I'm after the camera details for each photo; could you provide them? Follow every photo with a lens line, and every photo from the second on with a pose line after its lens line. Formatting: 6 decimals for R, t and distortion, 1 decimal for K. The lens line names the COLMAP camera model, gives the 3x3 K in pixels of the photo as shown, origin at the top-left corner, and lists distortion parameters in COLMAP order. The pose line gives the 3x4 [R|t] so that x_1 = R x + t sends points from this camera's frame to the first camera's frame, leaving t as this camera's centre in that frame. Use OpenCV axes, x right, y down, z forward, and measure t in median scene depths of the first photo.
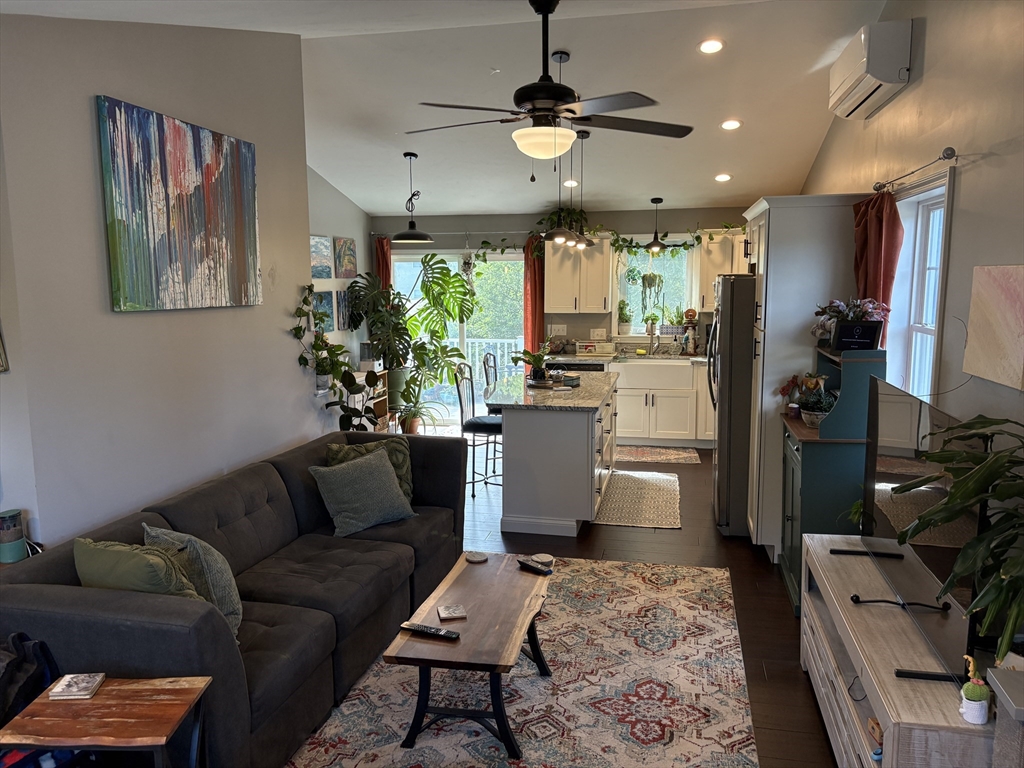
lens RADIAL K [[778.7, 0, 505.0], [0, 778.7, 385.8], [0, 0, 1]] dist [0.049488, -0.062552]
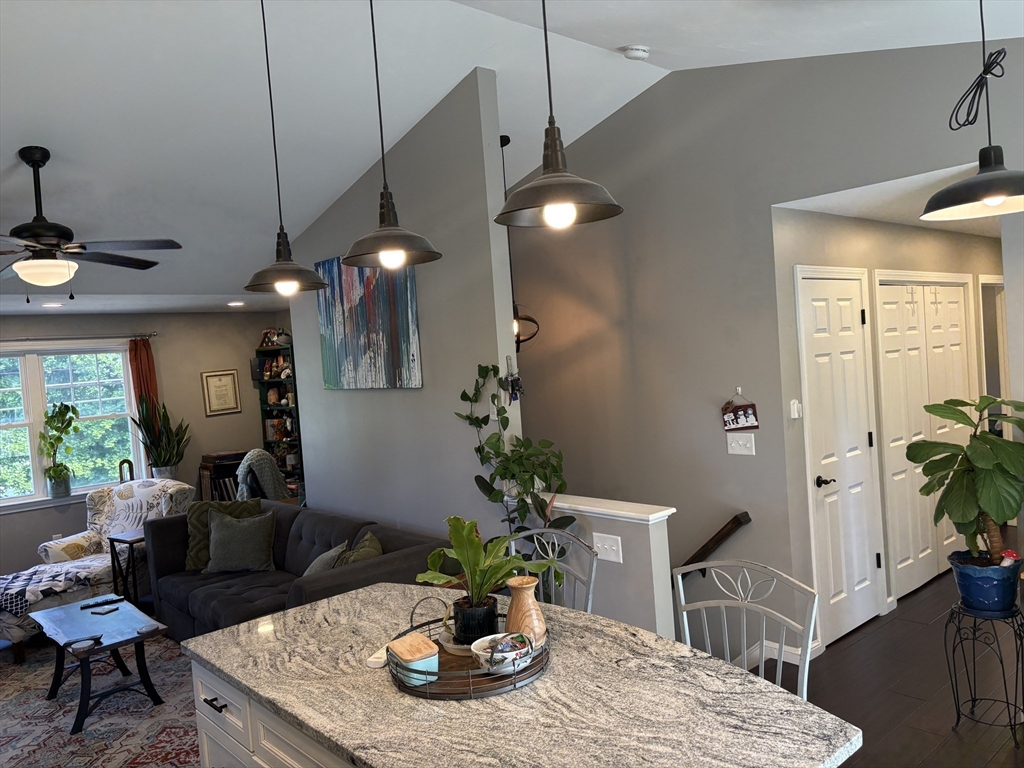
lens RADIAL K [[778.7, 0, 521.7], [0, 778.7, 389.1], [0, 0, 1]] dist [0.049488, -0.062552]
pose [[-0.576196, 0.082410, -0.813146, 0.511418], [-0.035075, 0.991494, 0.125340, -0.266421], [0.816558, 0.100742, -0.568404, 1.917033]]
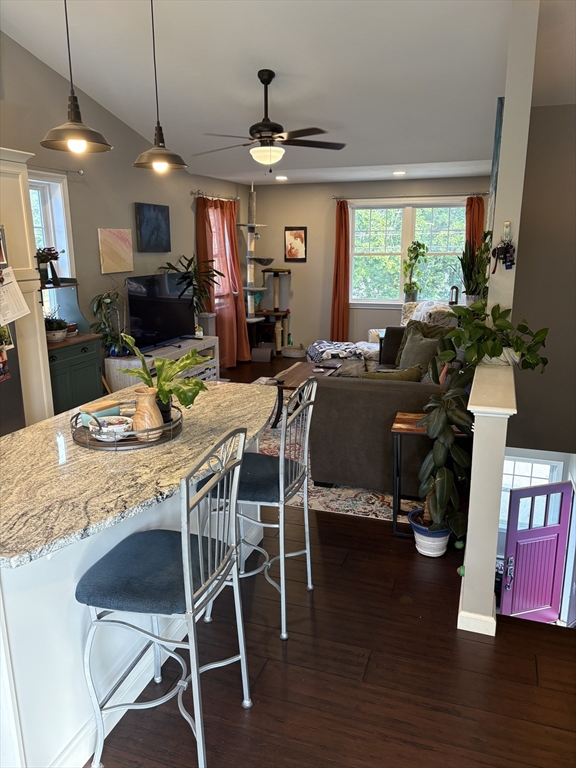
lens RADIAL K [[584.0, 0, 284.5], [0, 584.0, 385.8], [0, 0, 1]] dist [0.049488, -0.062552]
pose [[-0.992718, -0.014060, 0.119636, -0.140451], [0.031535, 0.928193, 0.370761, -0.274154], [-0.116258, 0.371834, -0.920991, 2.129424]]
